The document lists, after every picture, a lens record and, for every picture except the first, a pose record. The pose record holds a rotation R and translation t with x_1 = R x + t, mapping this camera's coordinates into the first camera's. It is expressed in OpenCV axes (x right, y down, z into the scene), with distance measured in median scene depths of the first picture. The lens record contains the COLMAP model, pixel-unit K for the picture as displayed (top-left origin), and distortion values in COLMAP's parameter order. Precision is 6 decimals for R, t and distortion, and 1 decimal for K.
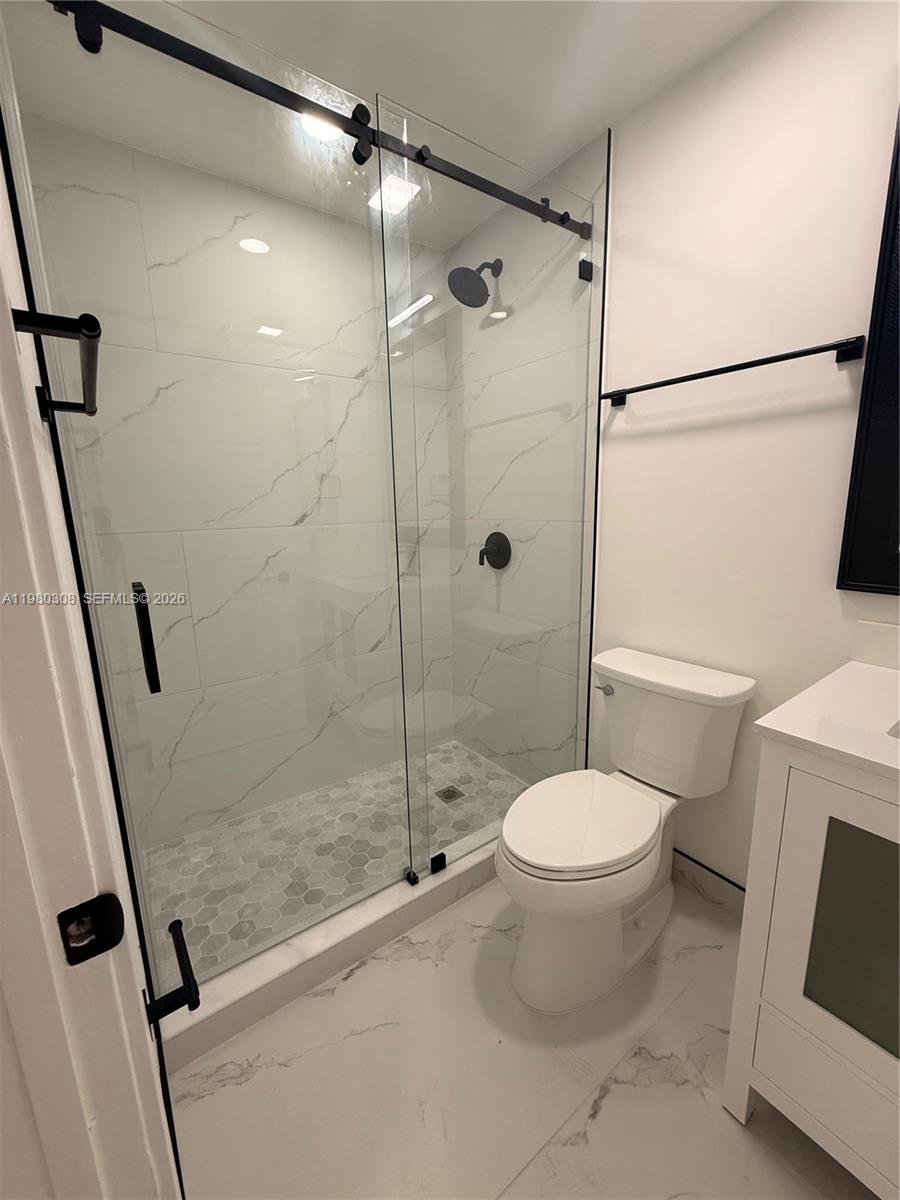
lens RADIAL K [[475.2, 0, 452.3], [0, 475.2, 599.9], [0, 0, 1]] dist [-0.000267, 0.000494]
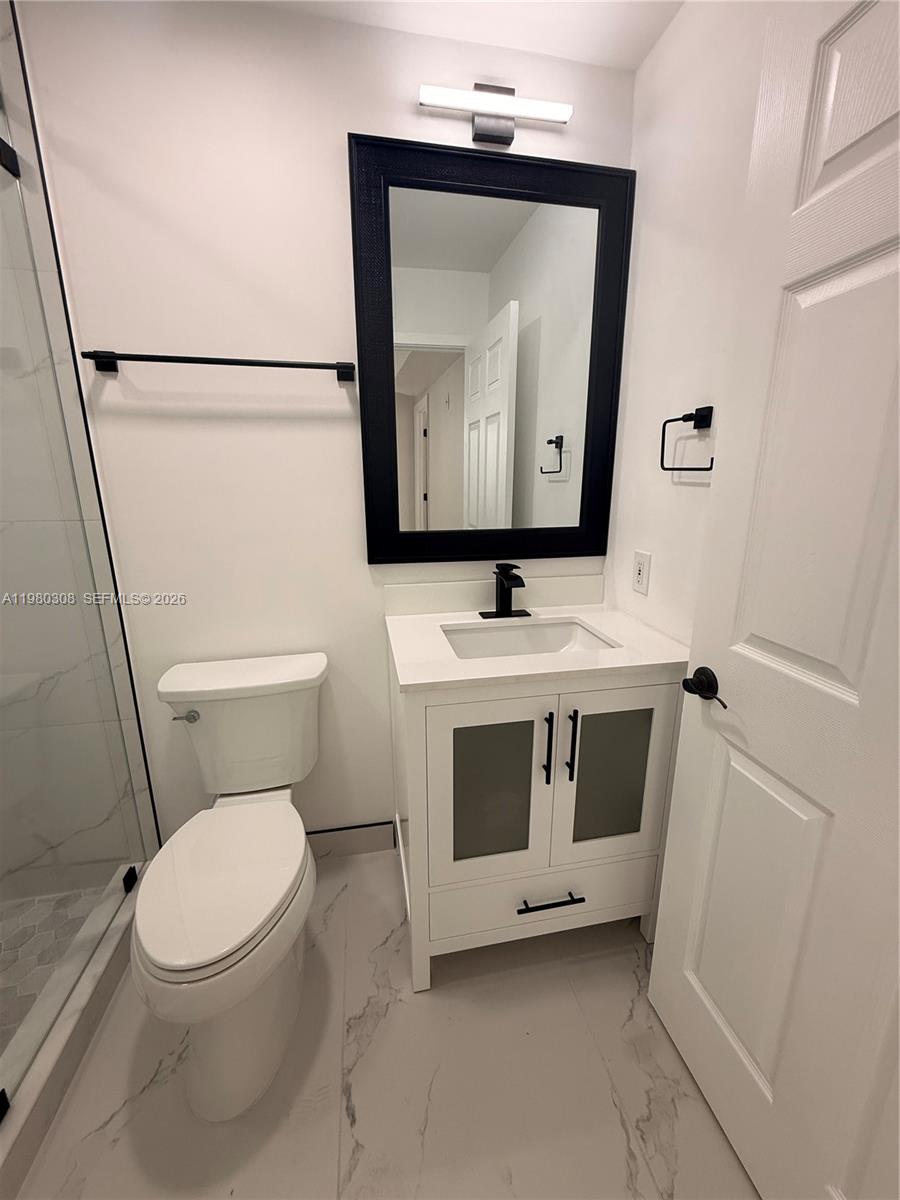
lens RADIAL K [[475.2, 0, 452.3], [0, 475.2, 599.9], [0, 0, 1]] dist [-0.000267, 0.000494]
pose [[0.432962, -0.201396, 0.878626, -0.192783], [0.172539, 0.975215, 0.138513, -0.056405], [-0.884745, 0.091626, 0.456980, 0.190689]]
